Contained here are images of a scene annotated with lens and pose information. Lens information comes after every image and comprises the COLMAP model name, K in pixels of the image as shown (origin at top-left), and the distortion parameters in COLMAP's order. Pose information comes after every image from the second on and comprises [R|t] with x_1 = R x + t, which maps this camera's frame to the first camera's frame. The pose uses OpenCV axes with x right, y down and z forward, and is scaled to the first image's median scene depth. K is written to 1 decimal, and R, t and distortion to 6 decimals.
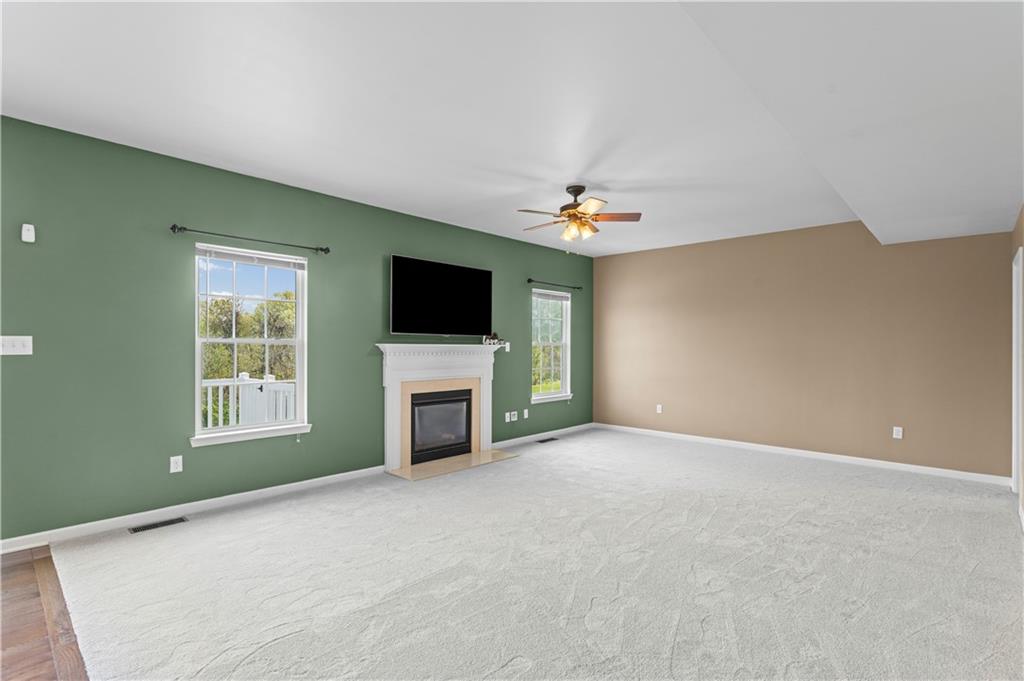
lens RADIAL K [[486.4, 0, 520.2], [0, 486.4, 346.3], [0, 0, 1]] dist [-0.001269, 0.000512]
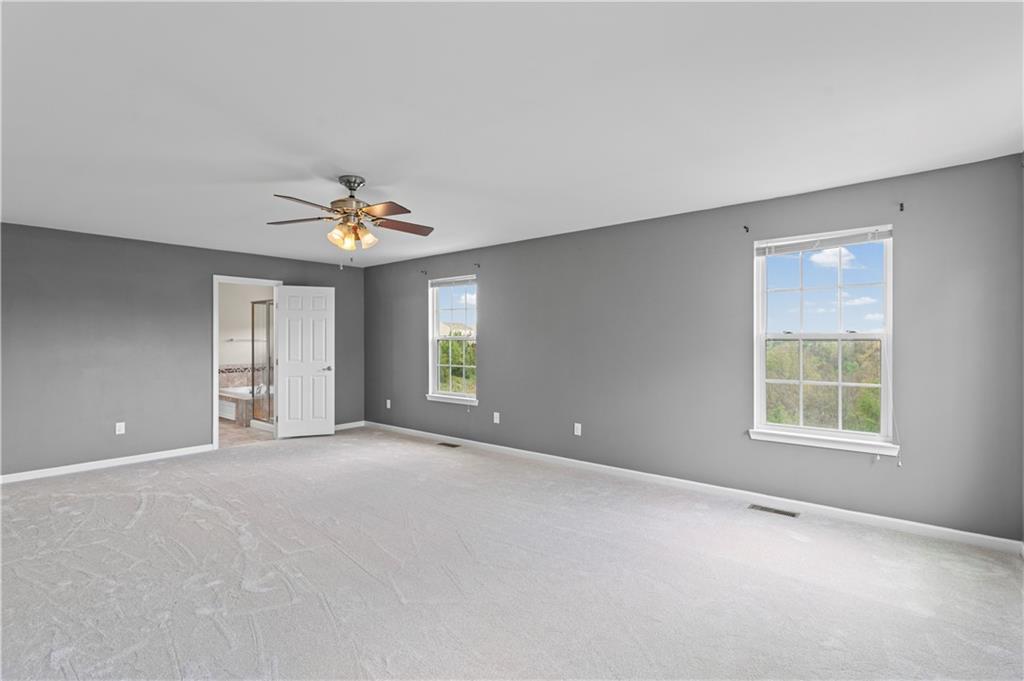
lens RADIAL K [[486.4, 0, 529.8], [0, 486.4, 348.5], [0, 0, 1]] dist [-0.001269, 0.000512]
pose [[0.064164, 0.007354, -0.997912, 0.711702], [-0.004607, 0.999964, 0.007073, 0.008737], [0.997929, 0.004144, 0.064195, 0.846103]]
